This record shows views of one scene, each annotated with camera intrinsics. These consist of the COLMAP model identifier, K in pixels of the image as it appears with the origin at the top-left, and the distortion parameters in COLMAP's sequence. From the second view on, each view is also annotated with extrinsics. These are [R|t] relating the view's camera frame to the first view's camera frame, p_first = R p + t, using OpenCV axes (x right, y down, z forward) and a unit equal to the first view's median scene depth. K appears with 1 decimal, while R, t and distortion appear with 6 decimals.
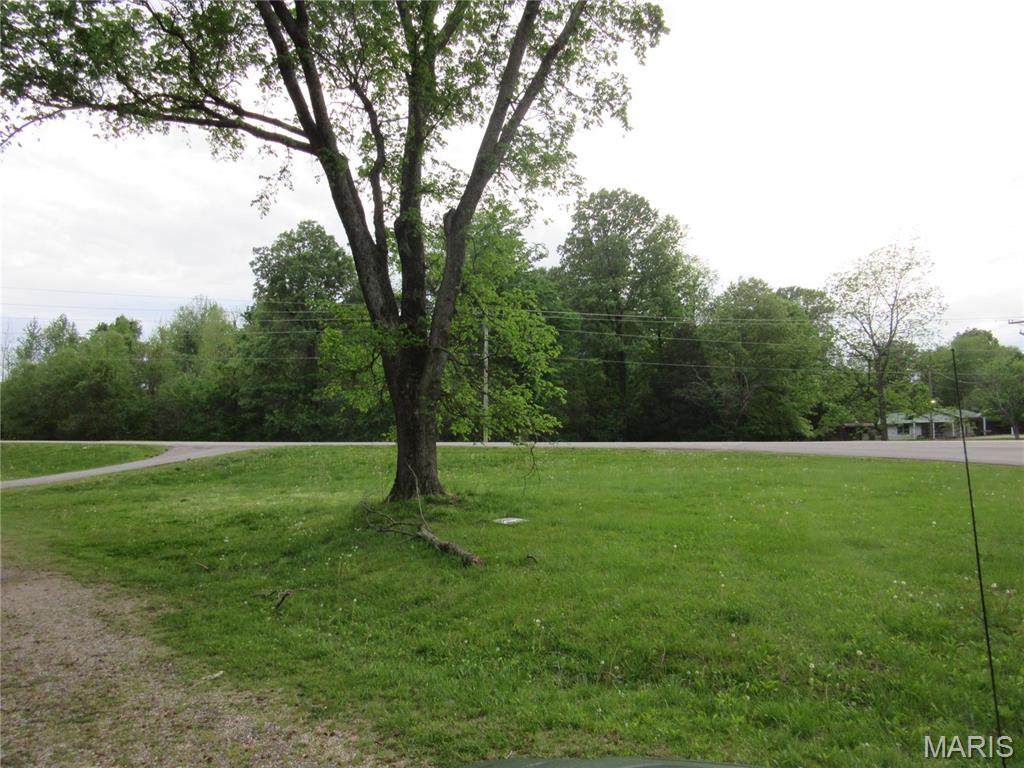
lens RADIAL K [[788.7, 0, 511.4], [0, 788.7, 398.3], [0, 0, 1]] dist [-0.004845, 0.012285]
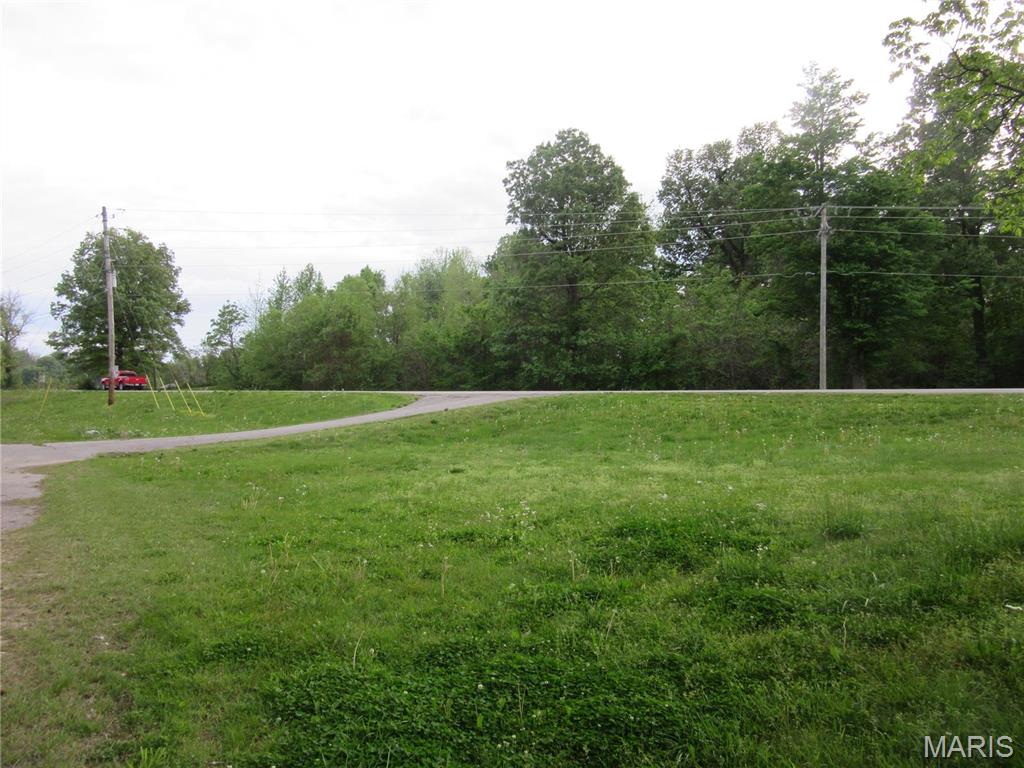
lens RADIAL K [[788.7, 0, 511.4], [0, 788.7, 398.3], [0, 0, 1]] dist [-0.004845, 0.012285]
pose [[0.960722, 0.005773, -0.277454, -0.089214], [0.007016, 0.998959, 0.045080, 0.020843], [0.277425, -0.045256, 0.959681, 0.188875]]
